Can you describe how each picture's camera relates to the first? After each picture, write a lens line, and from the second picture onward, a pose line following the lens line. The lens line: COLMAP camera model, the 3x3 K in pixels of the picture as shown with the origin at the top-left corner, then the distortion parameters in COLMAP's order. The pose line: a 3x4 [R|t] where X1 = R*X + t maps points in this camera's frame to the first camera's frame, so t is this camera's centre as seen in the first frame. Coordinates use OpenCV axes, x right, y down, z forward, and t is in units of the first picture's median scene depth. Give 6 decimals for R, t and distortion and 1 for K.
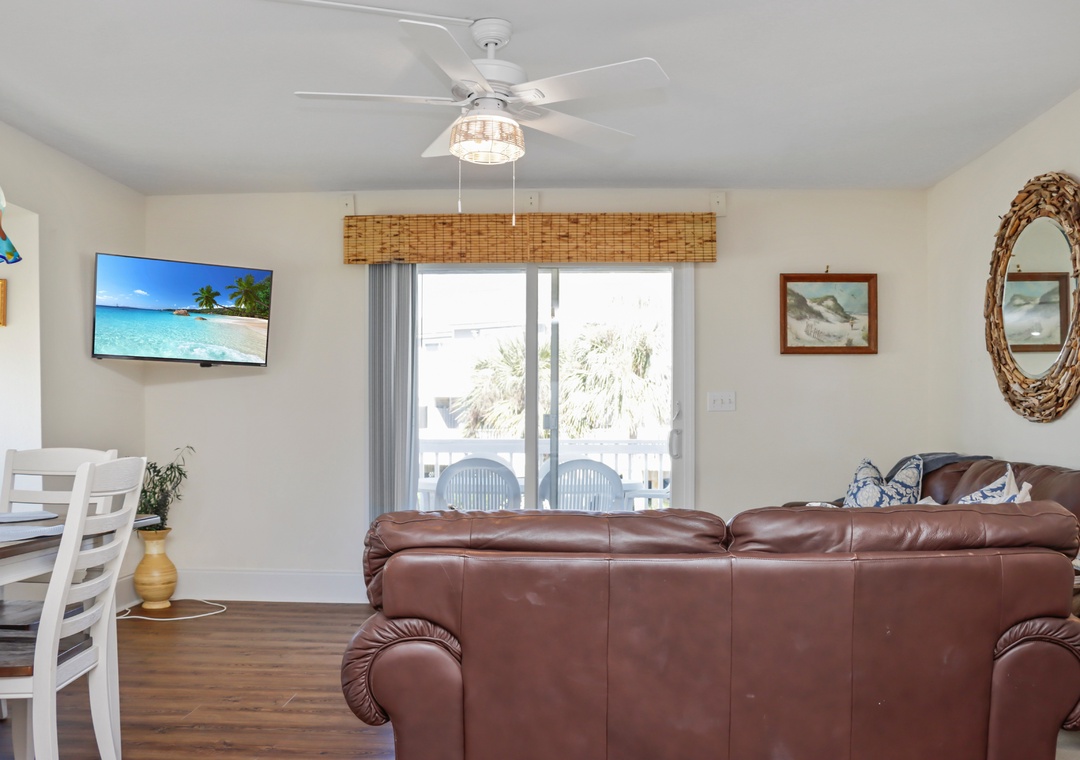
lens RADIAL K [[978.6, 0, 551.8], [0, 978.6, 447.9], [0, 0, 1]] dist [-0.055917, 0.008269]
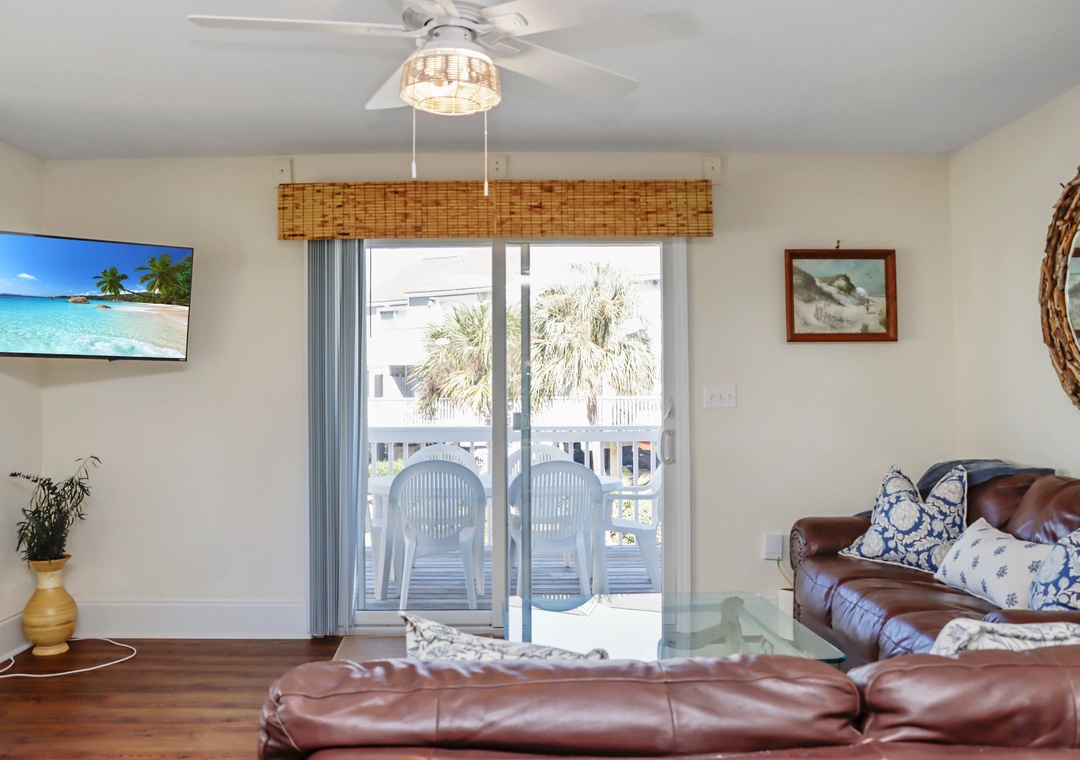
lens RADIAL K [[908.0, 0, 539.0], [0, 908.0, 367.8], [0, 0, 1]] dist [-0.109372, 0.142050]
pose [[0.999099, -0.008082, 0.041667, -0.019710], [0.009446, 0.999423, -0.032638, -0.049956], [-0.041379, 0.033002, 0.998598, 0.212646]]
